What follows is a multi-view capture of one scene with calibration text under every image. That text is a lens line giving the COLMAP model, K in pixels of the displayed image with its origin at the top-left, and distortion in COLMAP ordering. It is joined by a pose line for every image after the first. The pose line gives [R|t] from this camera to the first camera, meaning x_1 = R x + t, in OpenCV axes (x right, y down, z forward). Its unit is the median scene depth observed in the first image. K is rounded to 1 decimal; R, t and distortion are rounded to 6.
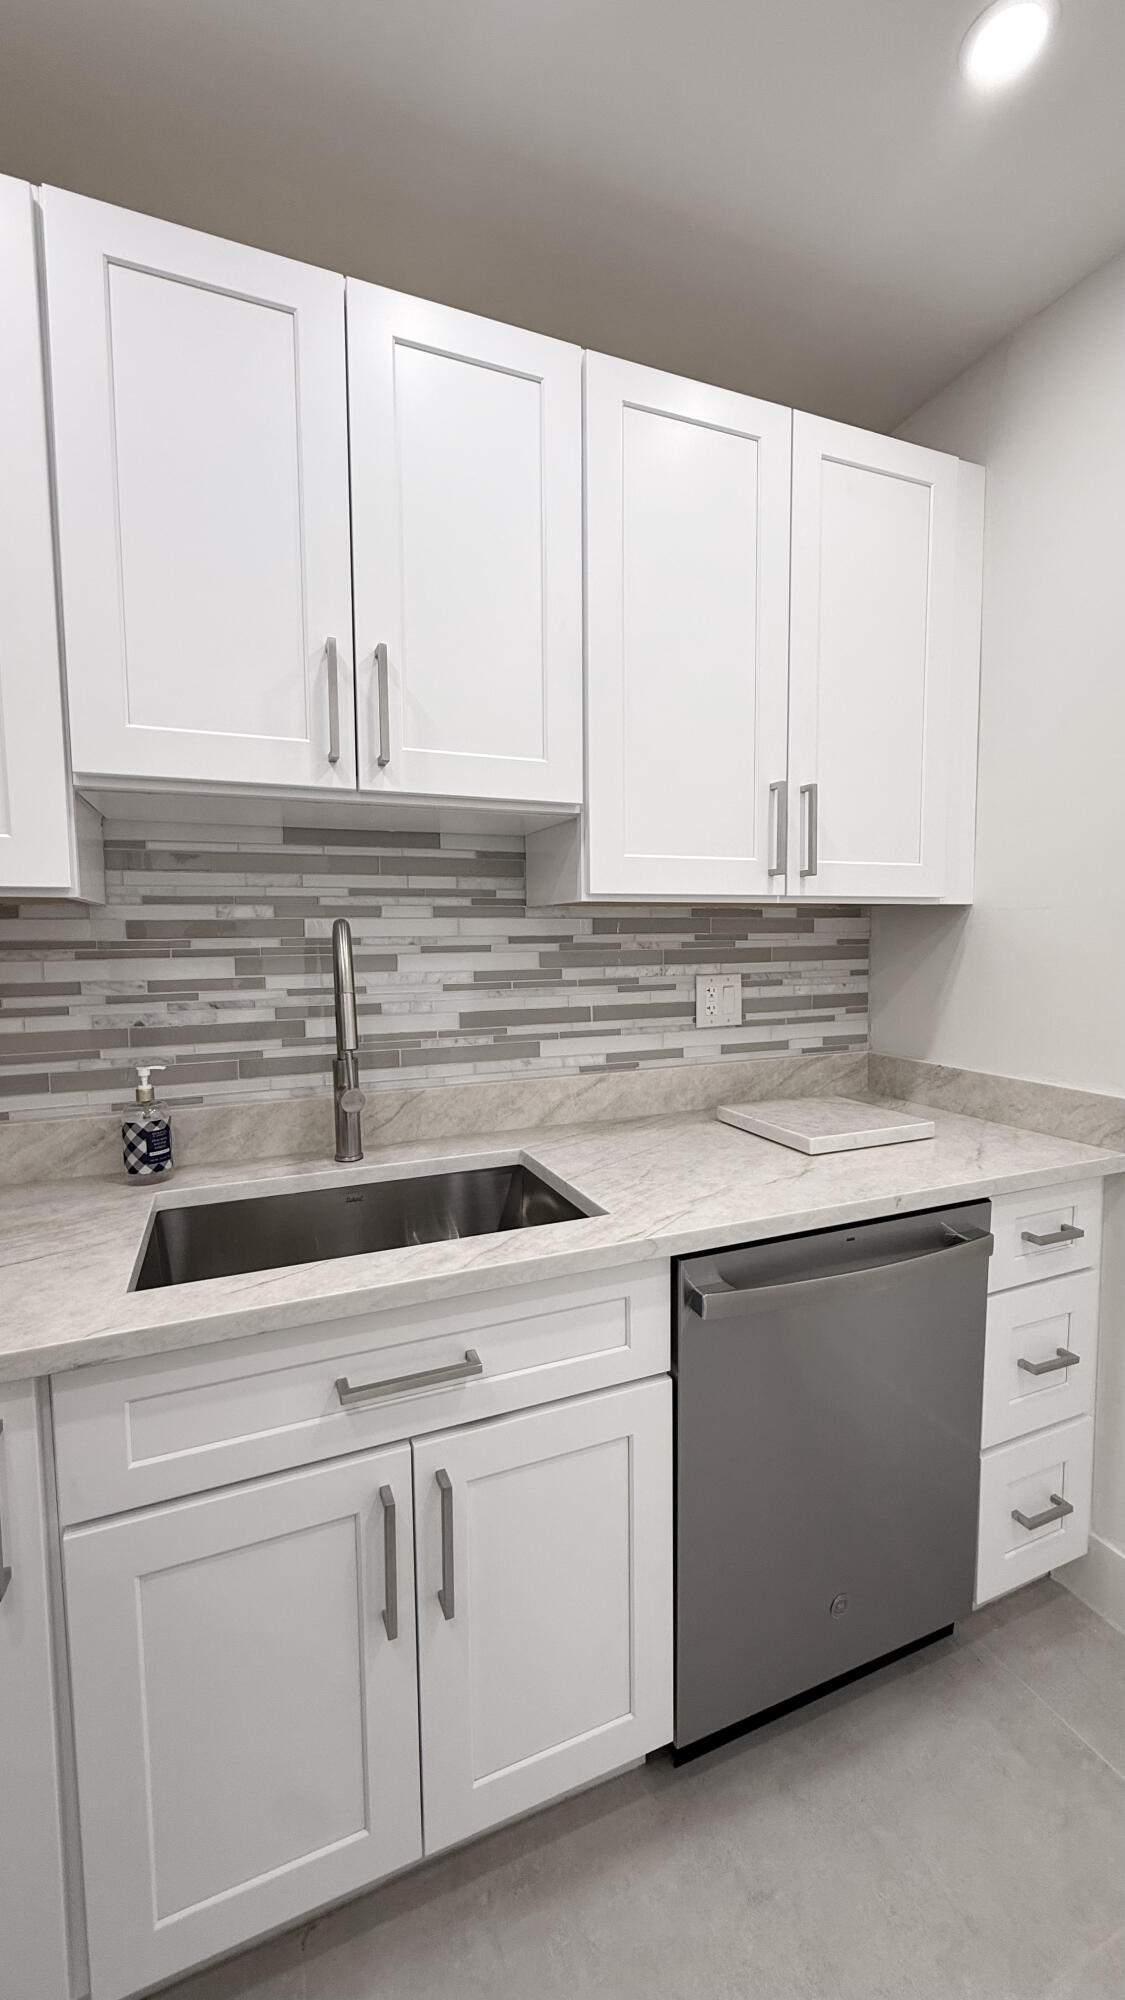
lens RADIAL K [[792.9, 0, 563.1], [0, 792.9, 994.8], [0, 0, 1]] dist [0.000685, -0.000272]
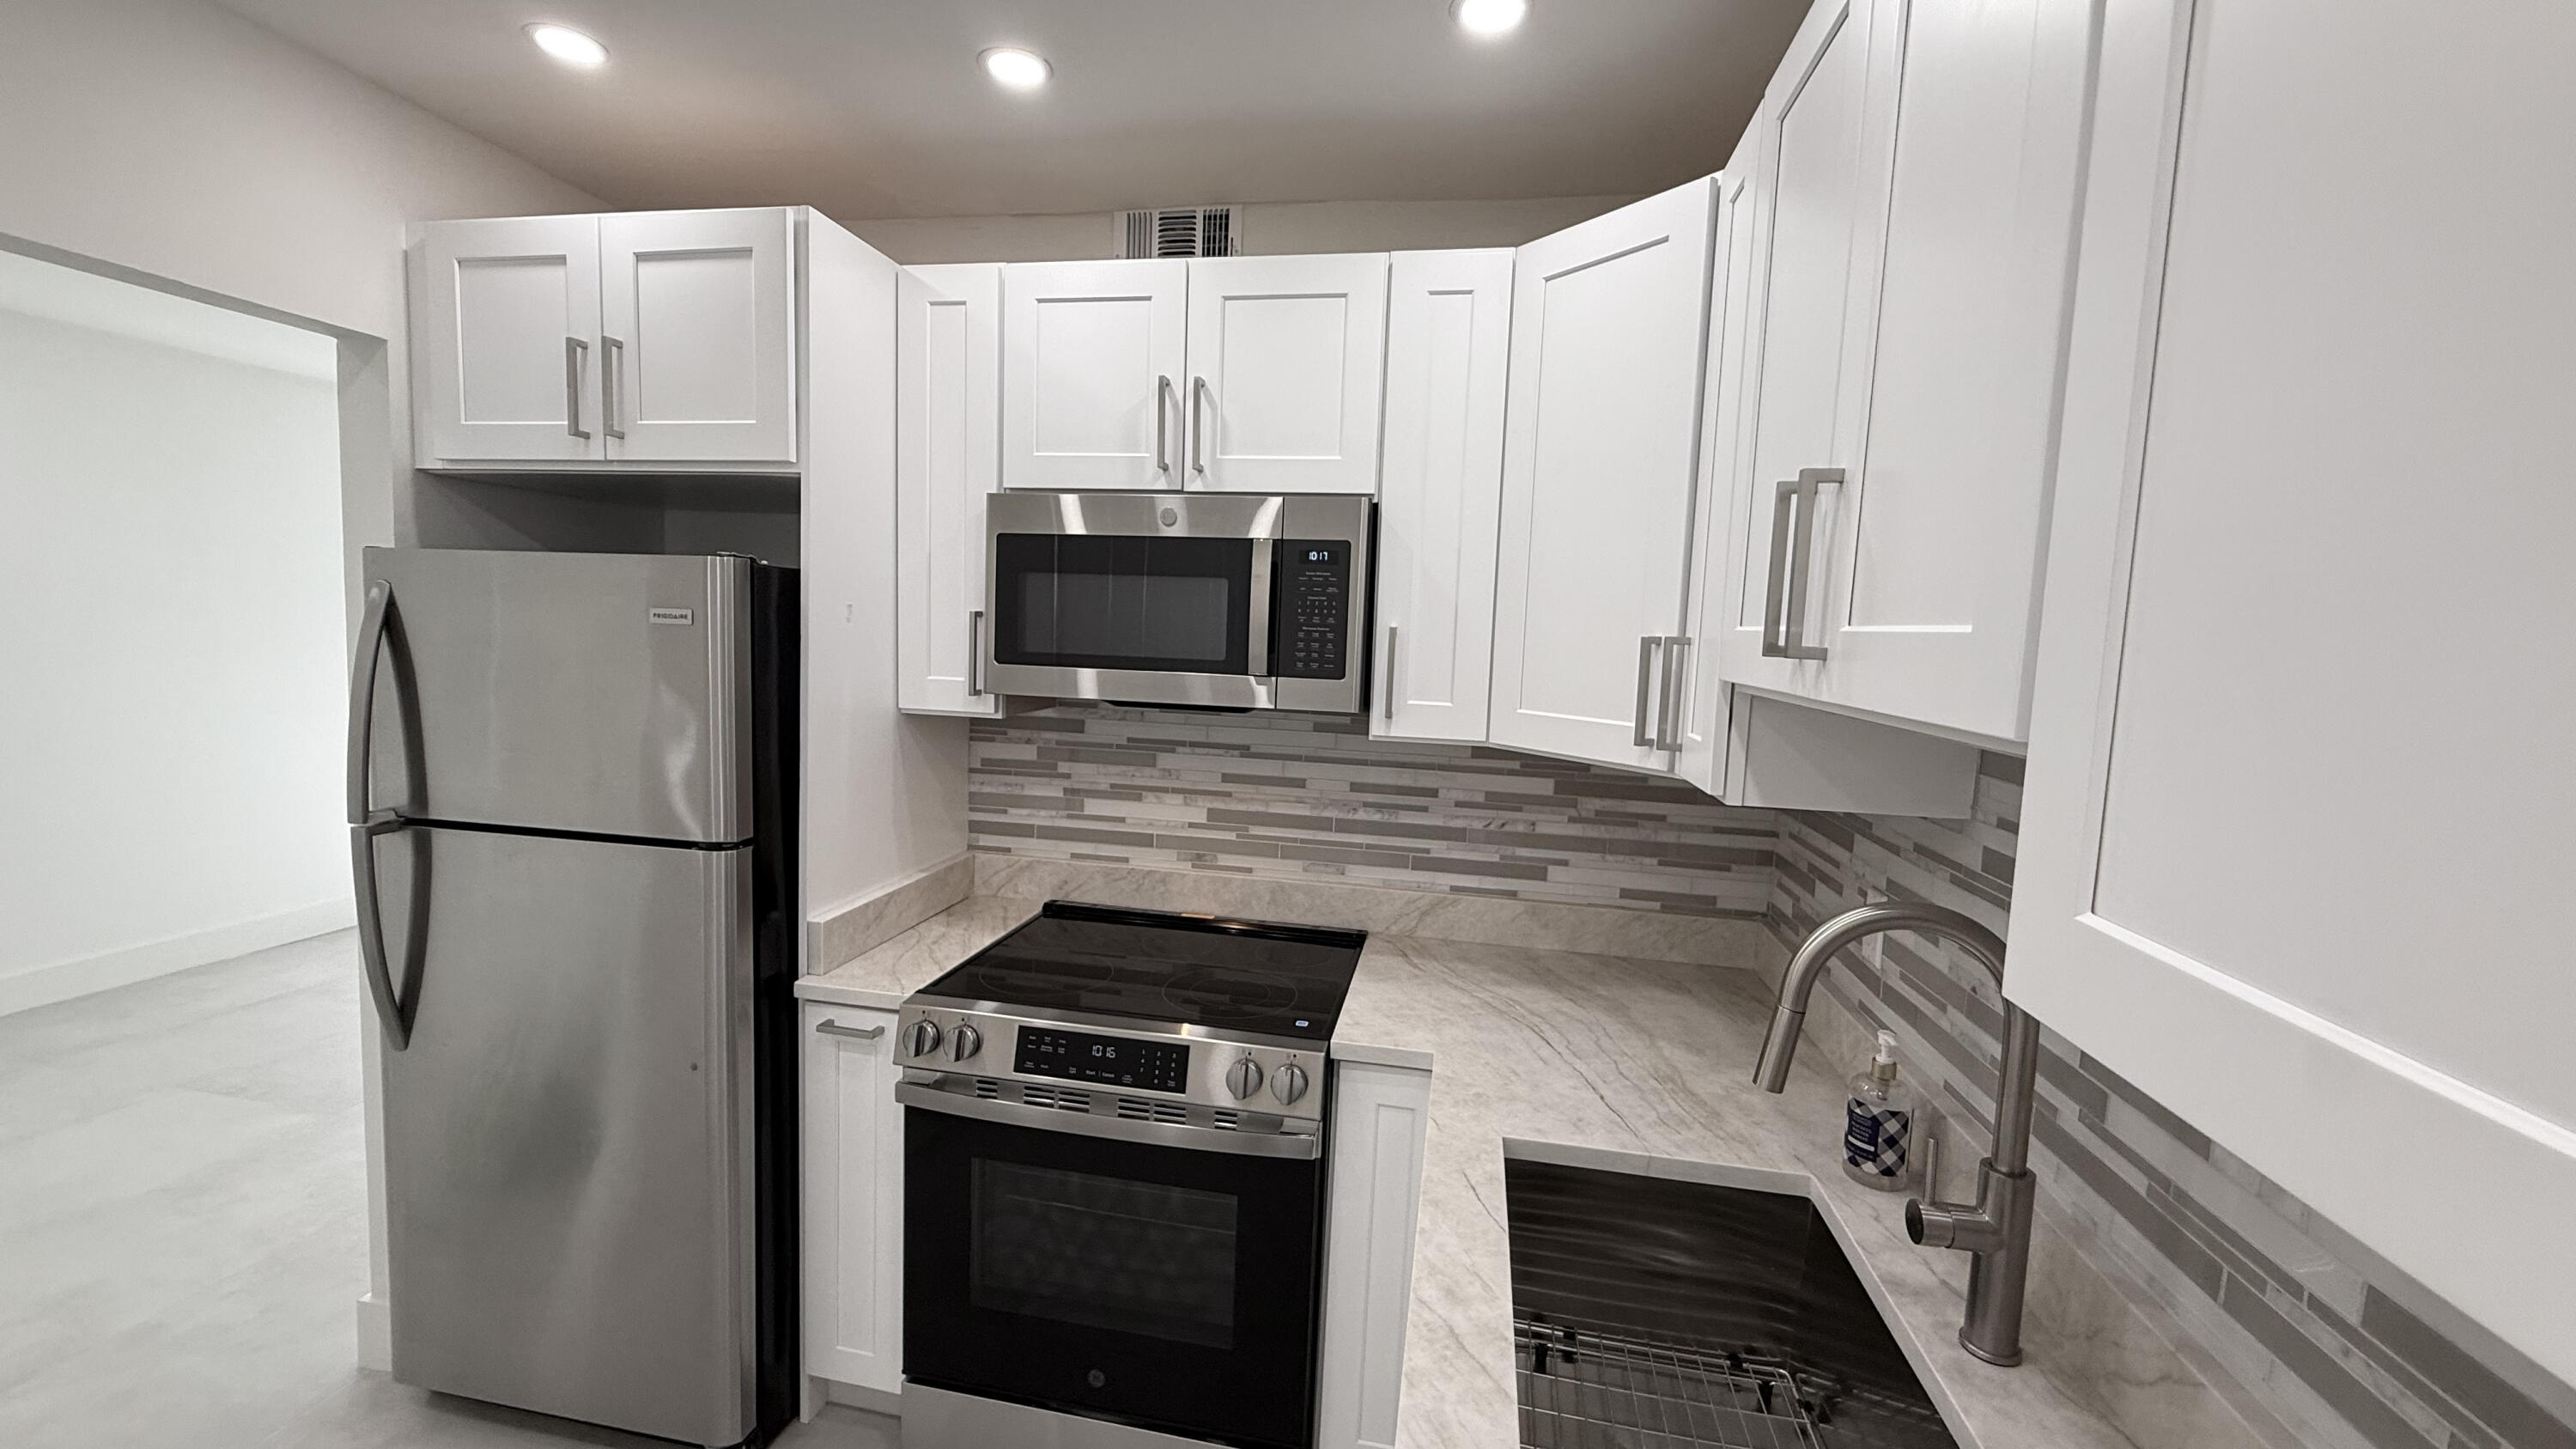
lens RADIAL K [[1021.3, 0, 1281.9], [0, 1021.3, 722.6], [0, 0, 1]] dist [0.000685, -0.000272]
pose [[-0.545657, 0.069328, -0.835136, 0.550138], [-0.097498, 0.984552, 0.145434, -0.269714], [0.832317, 0.160781, -0.530469, 0.918761]]
